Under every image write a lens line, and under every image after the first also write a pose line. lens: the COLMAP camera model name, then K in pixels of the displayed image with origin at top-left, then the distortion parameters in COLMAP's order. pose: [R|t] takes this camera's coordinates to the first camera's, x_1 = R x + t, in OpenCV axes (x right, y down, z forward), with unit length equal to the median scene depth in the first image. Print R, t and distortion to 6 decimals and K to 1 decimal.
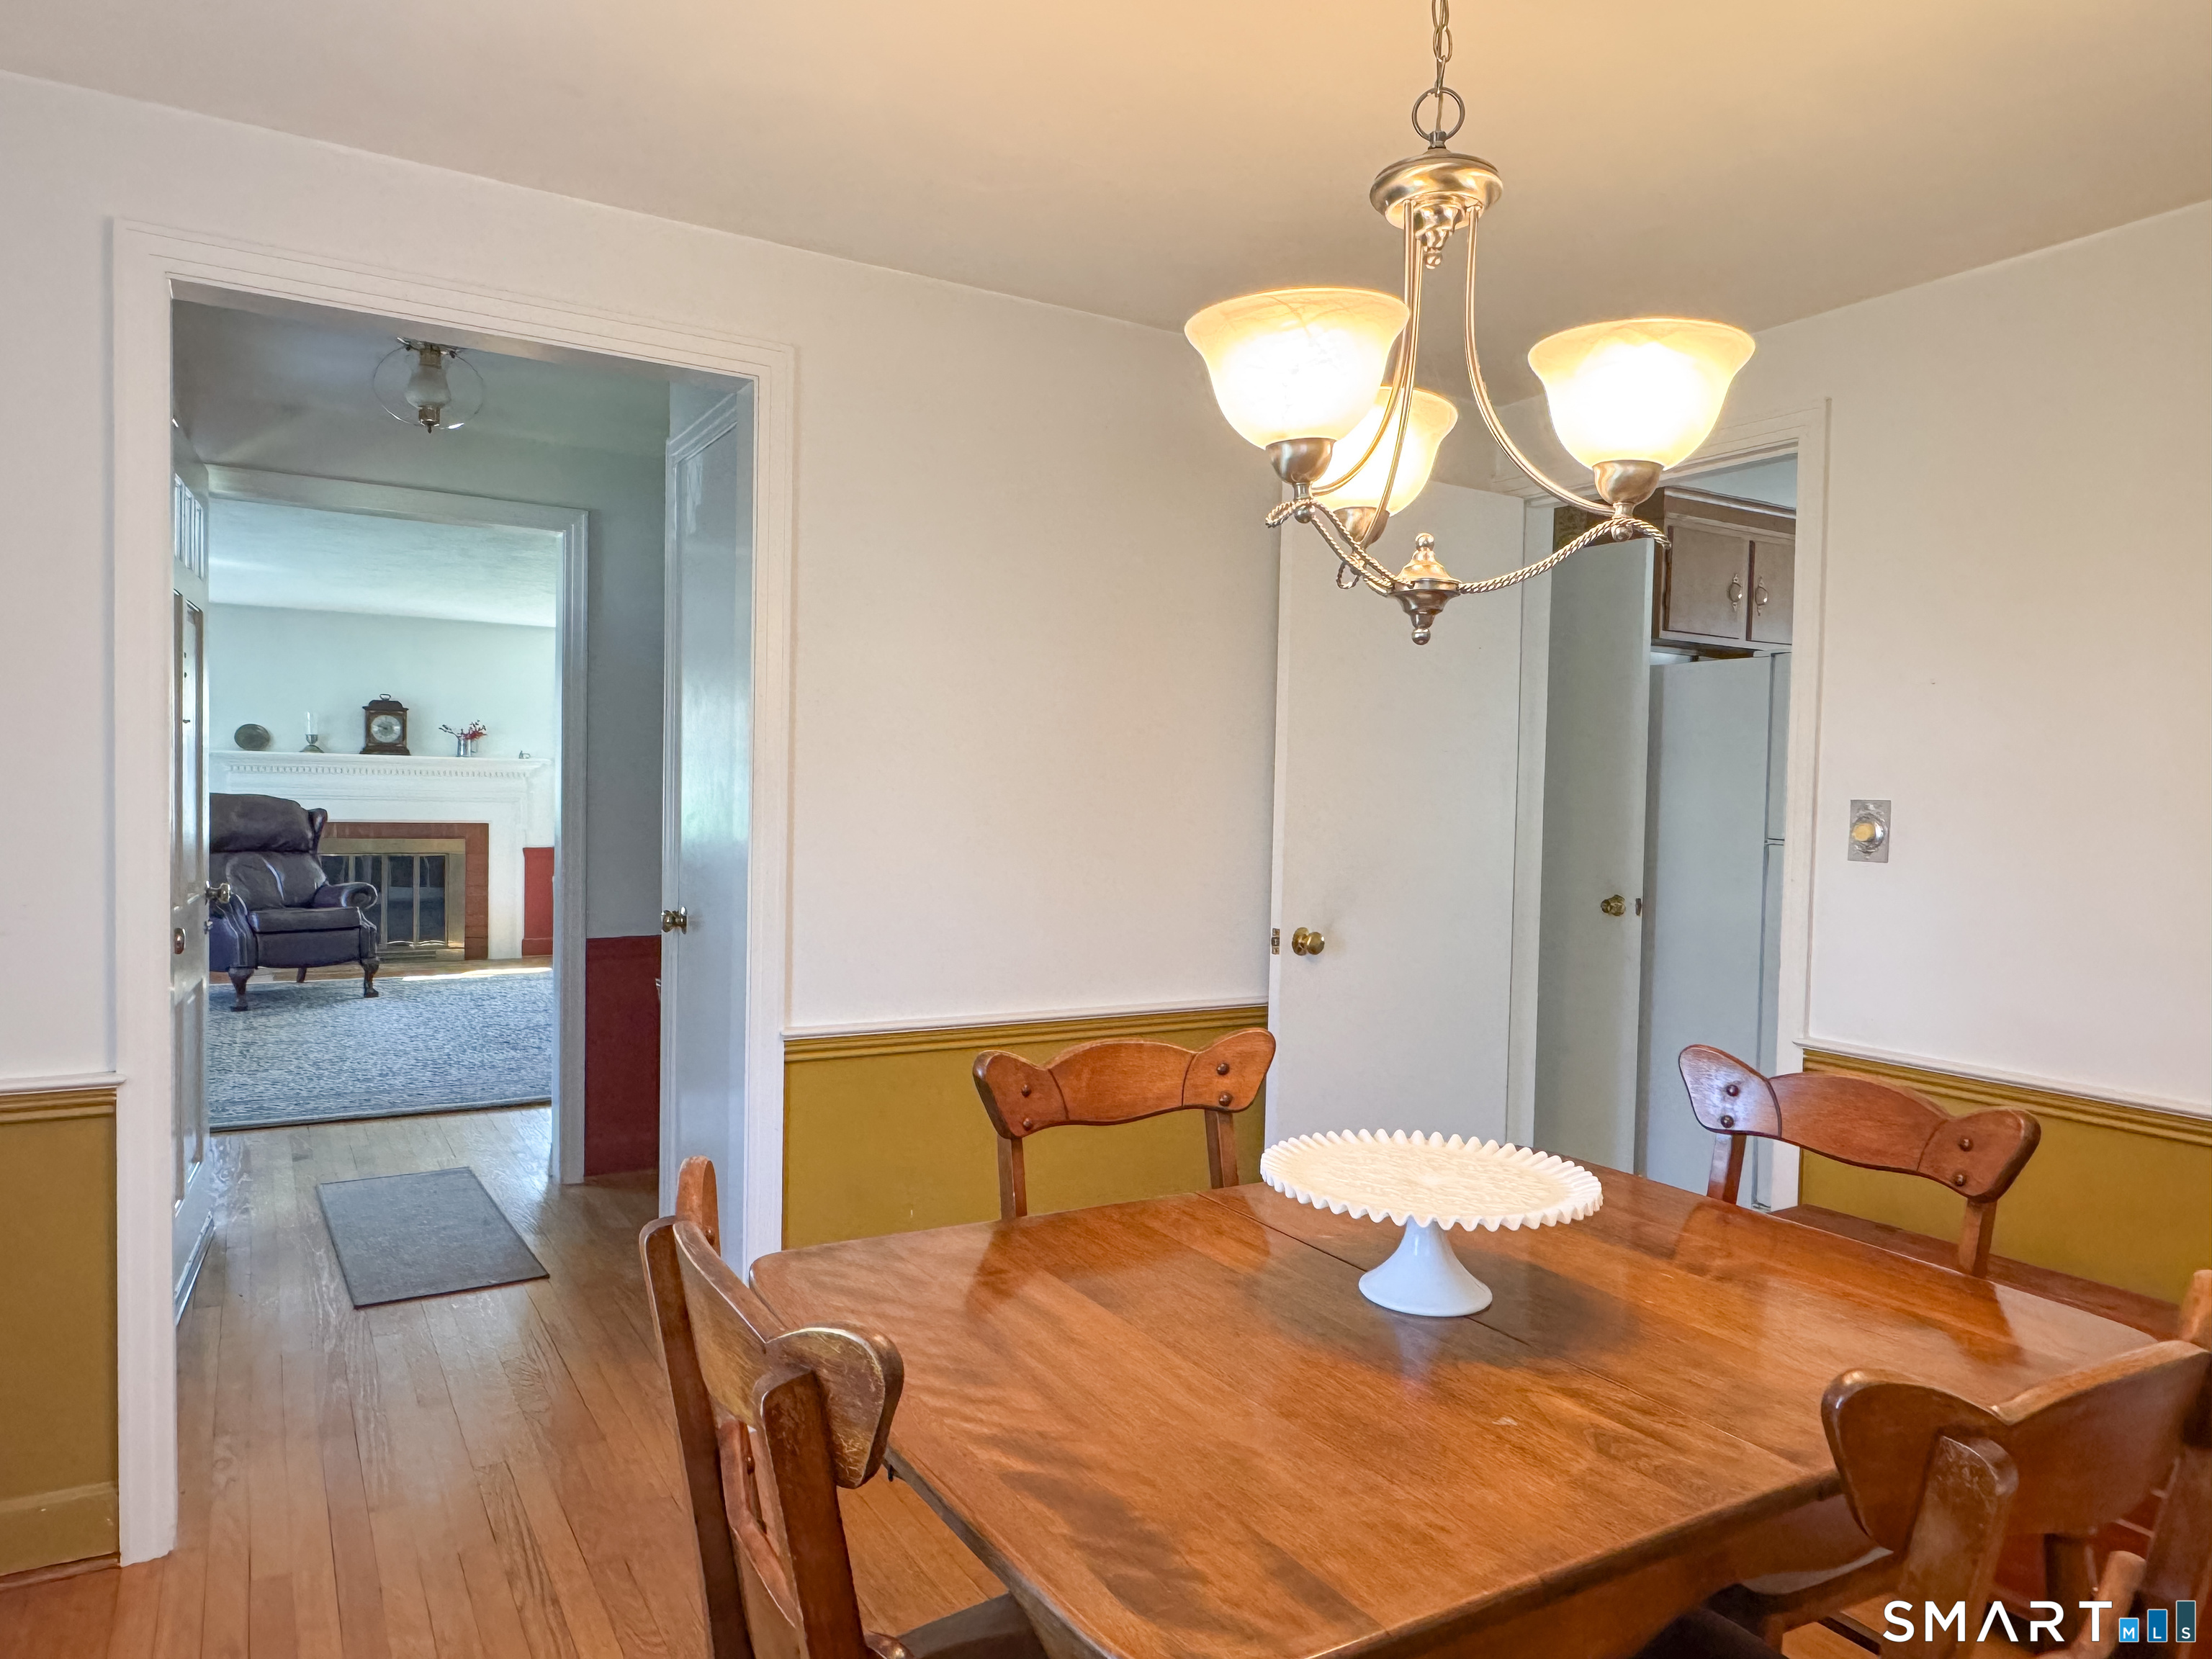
lens RADIAL K [[1399.0, 0, 1083.1], [0, 1399.0, 848.0], [0, 0, 1]] dist [-0.003734, 0.002110]
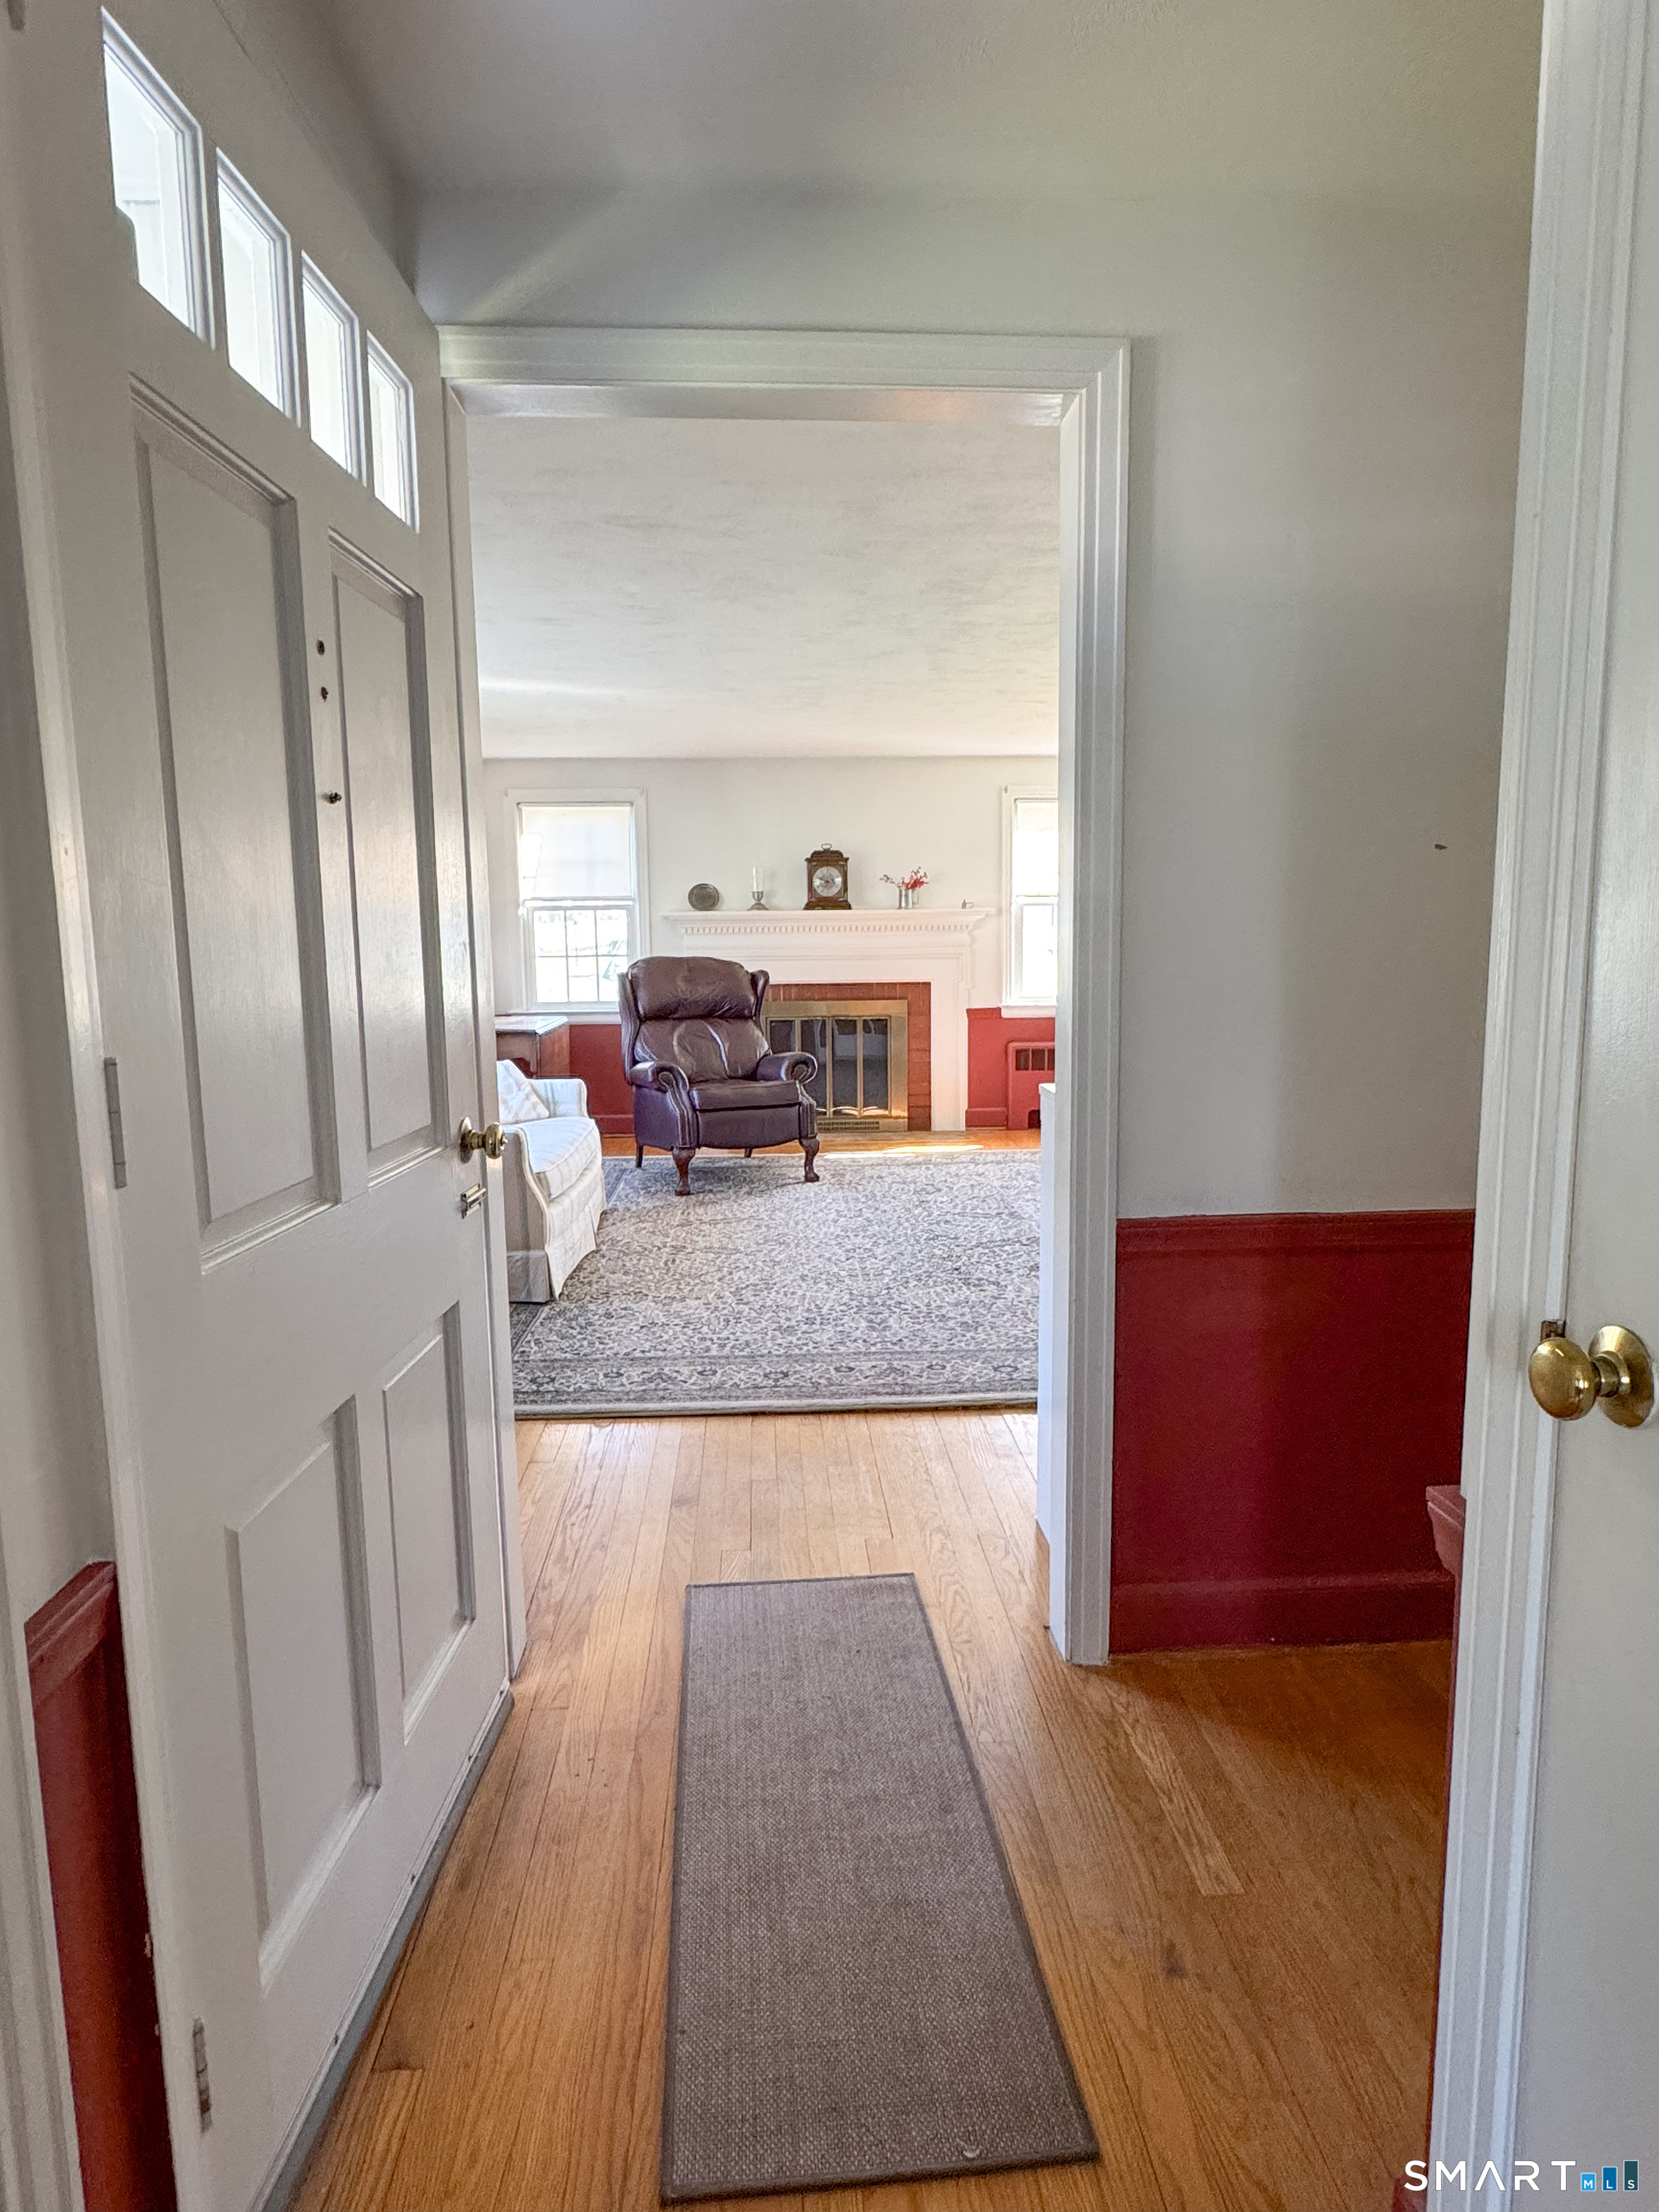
lens RADIAL K [[1288.4, 0, 820.8], [0, 1288.4, 1107.8], [0, 0, 1]] dist [0.006519, 0.000058]
pose [[0.884939, 0.026771, -0.464936, -0.115707], [0.014311, 0.996312, 0.084607, -0.009497], [0.465487, -0.081526, 0.881292, 0.265431]]
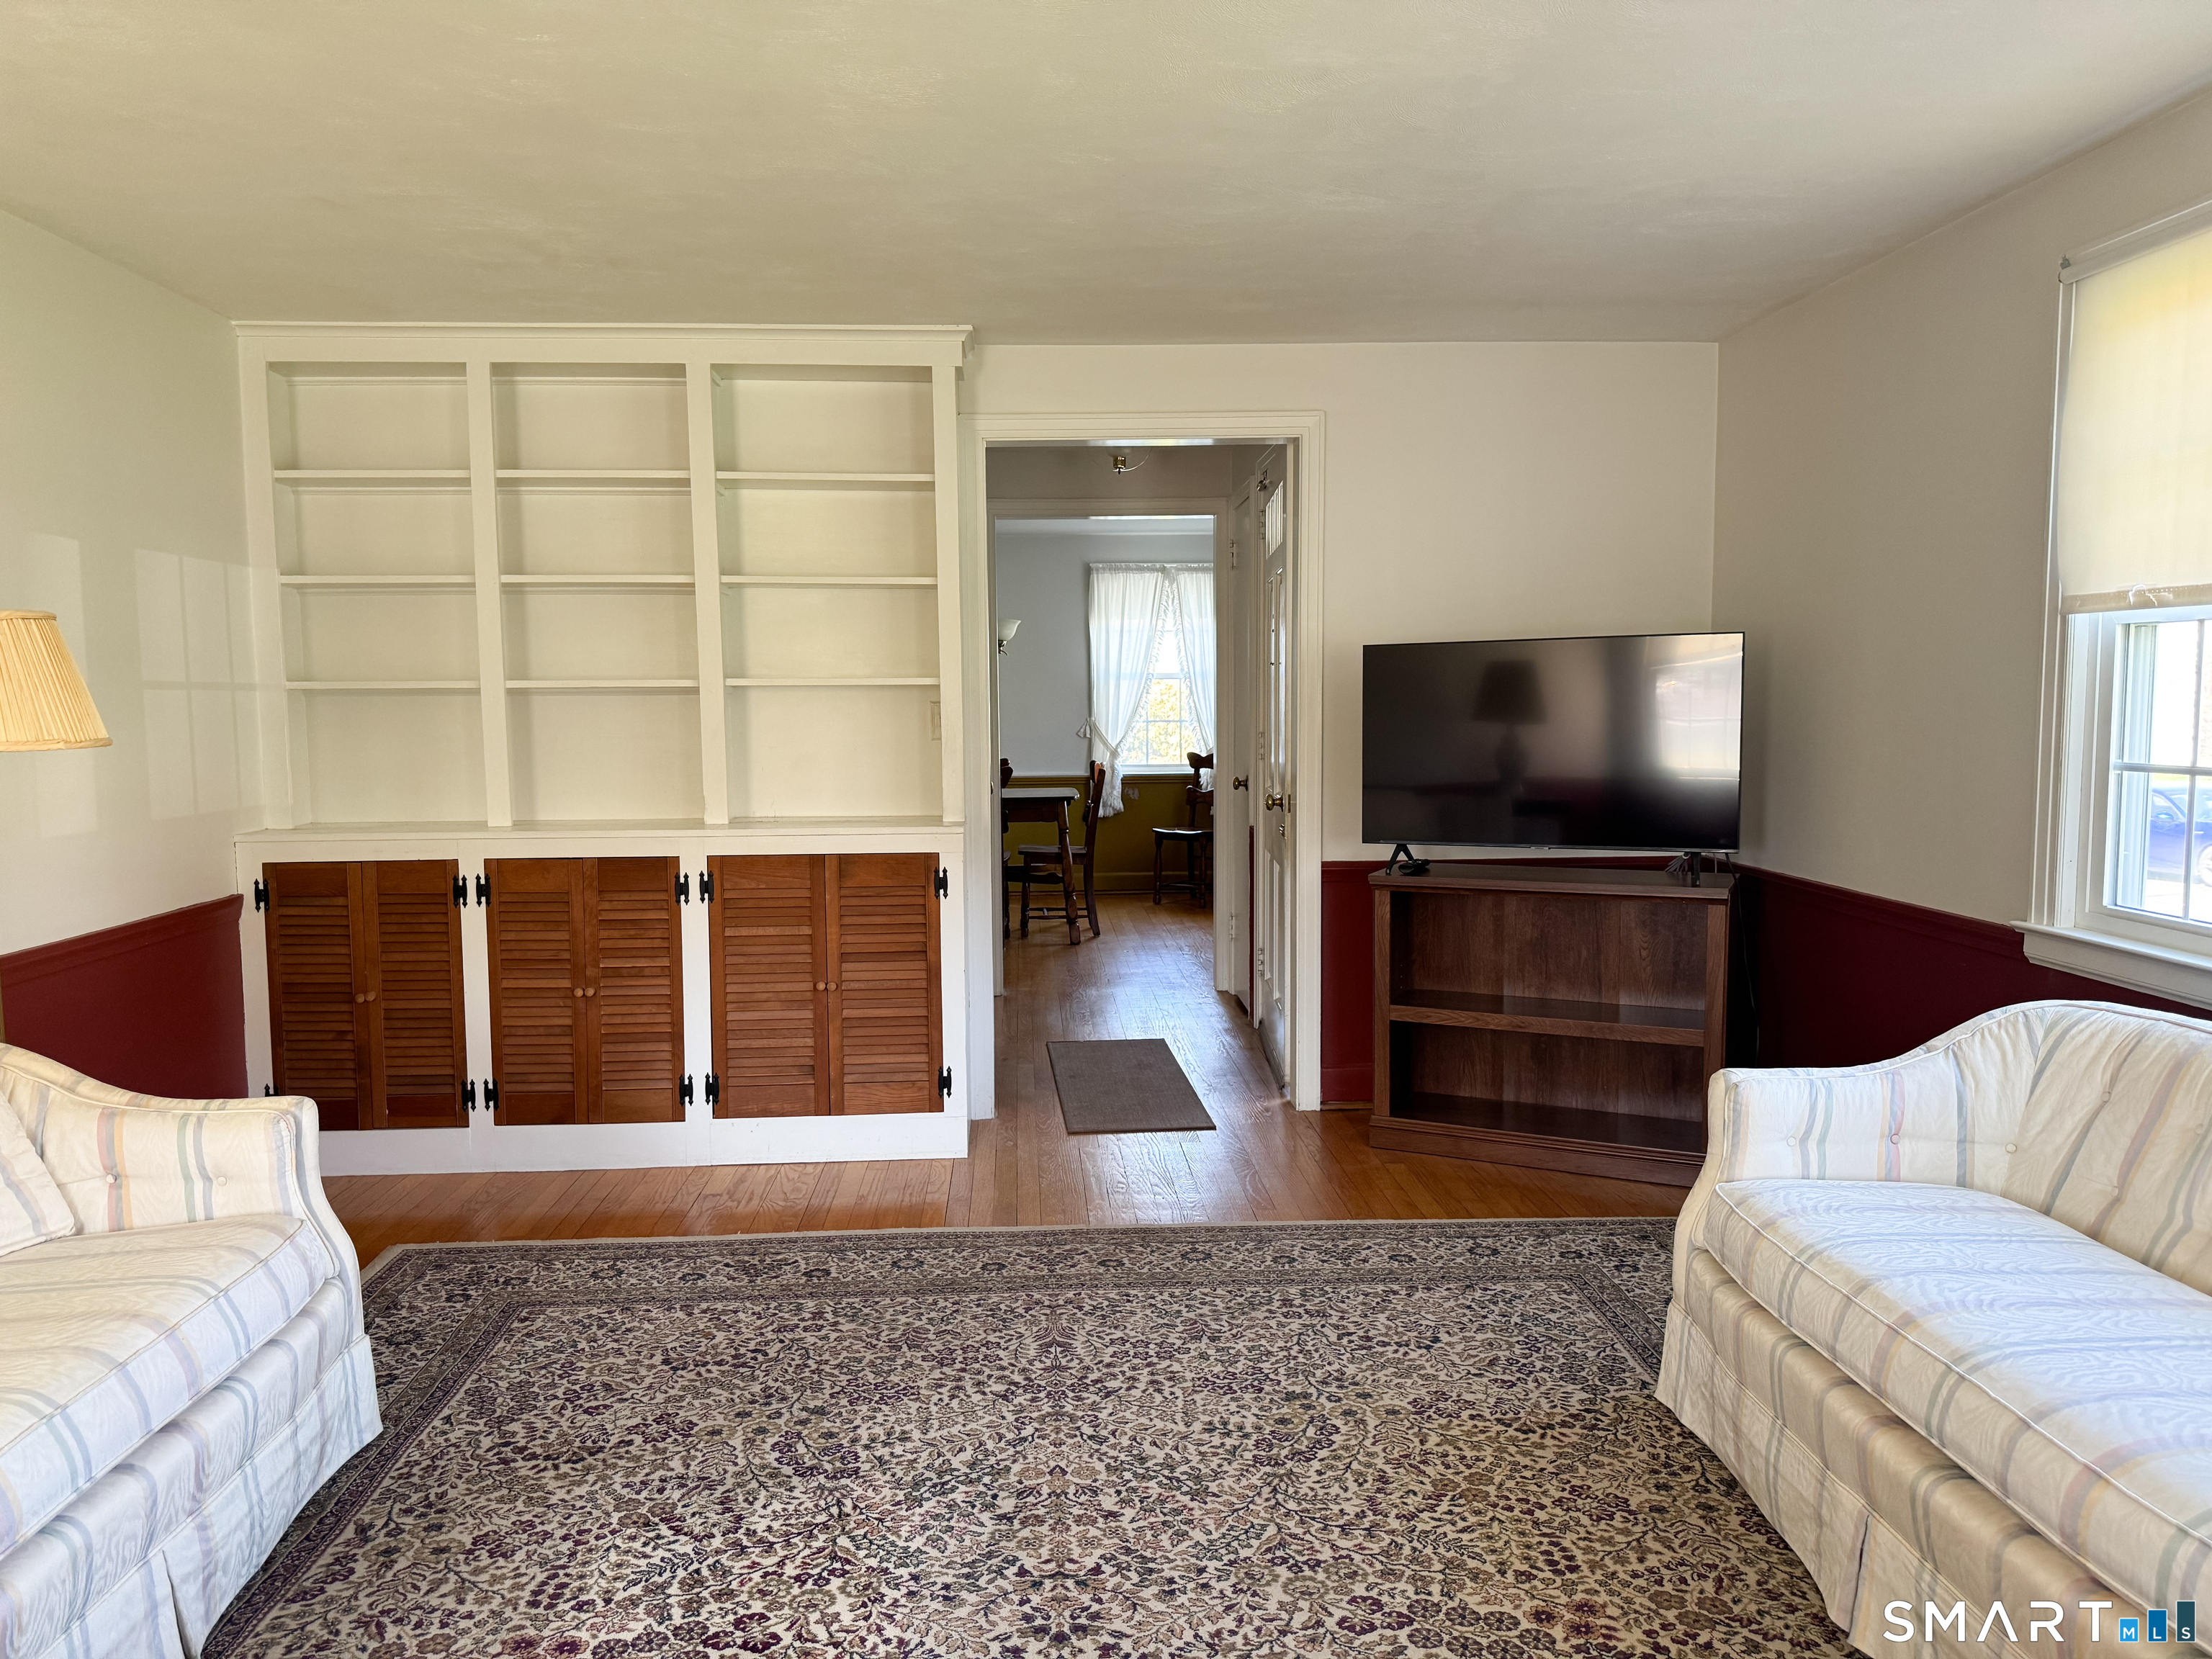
lens RADIAL K [[1543.3, 0, 1105.7], [0, 1543.3, 831.3], [0, 0, 1]] dist [0.000159, 0.000037]
pose [[-0.889055, -0.051659, 0.454877, -0.462640], [0.007560, 0.991821, 0.127414, -0.048173], [-0.457738, 0.116717, -0.881392, 0.944616]]
